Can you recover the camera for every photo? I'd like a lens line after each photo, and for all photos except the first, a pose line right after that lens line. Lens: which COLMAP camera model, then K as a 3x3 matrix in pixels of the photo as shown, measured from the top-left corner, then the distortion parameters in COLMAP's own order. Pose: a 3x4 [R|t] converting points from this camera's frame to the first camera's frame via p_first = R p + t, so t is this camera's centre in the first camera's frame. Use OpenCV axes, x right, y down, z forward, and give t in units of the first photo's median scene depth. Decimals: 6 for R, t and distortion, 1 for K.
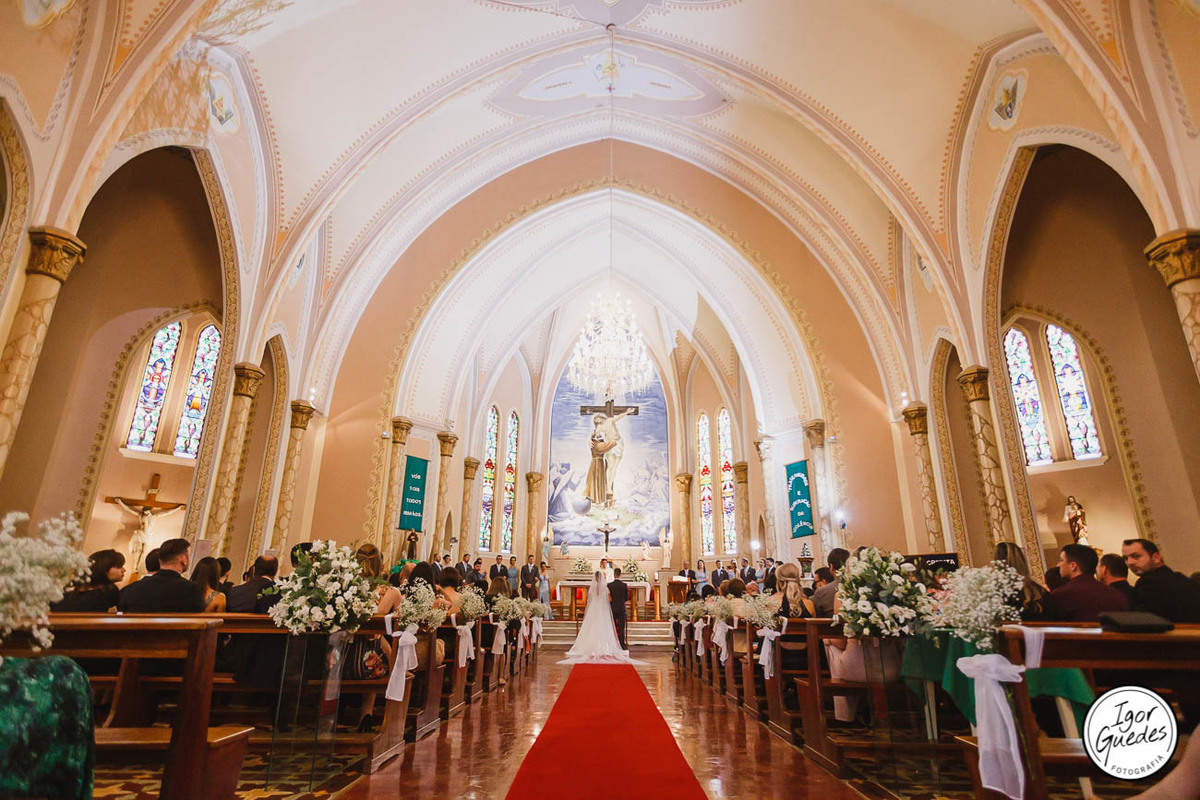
lens RADIAL K [[633.2, 0, 601.0], [0, 633.2, 415.2], [0, 0, 1]] dist [-0.027756, 0.000141]
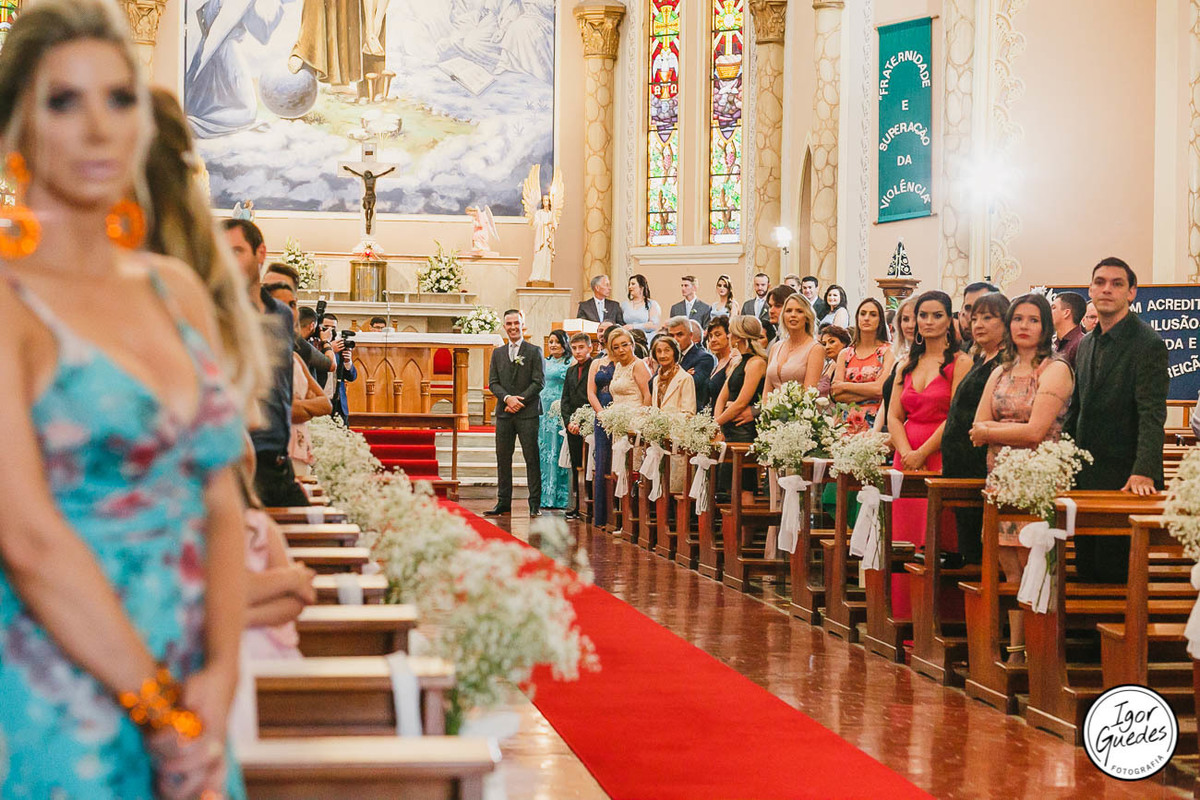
lens RADIAL K [[2820.7, 0, 600.0], [0, 2820.7, 400.0], [0, 0, 1]] dist [0.284891, -0.061634]
pose [[0.990923, 0.001976, 0.134417, -0.071162], [-0.043241, 0.951437, 0.304791, -0.166692], [-0.127287, -0.307837, 0.942886, -0.478832]]
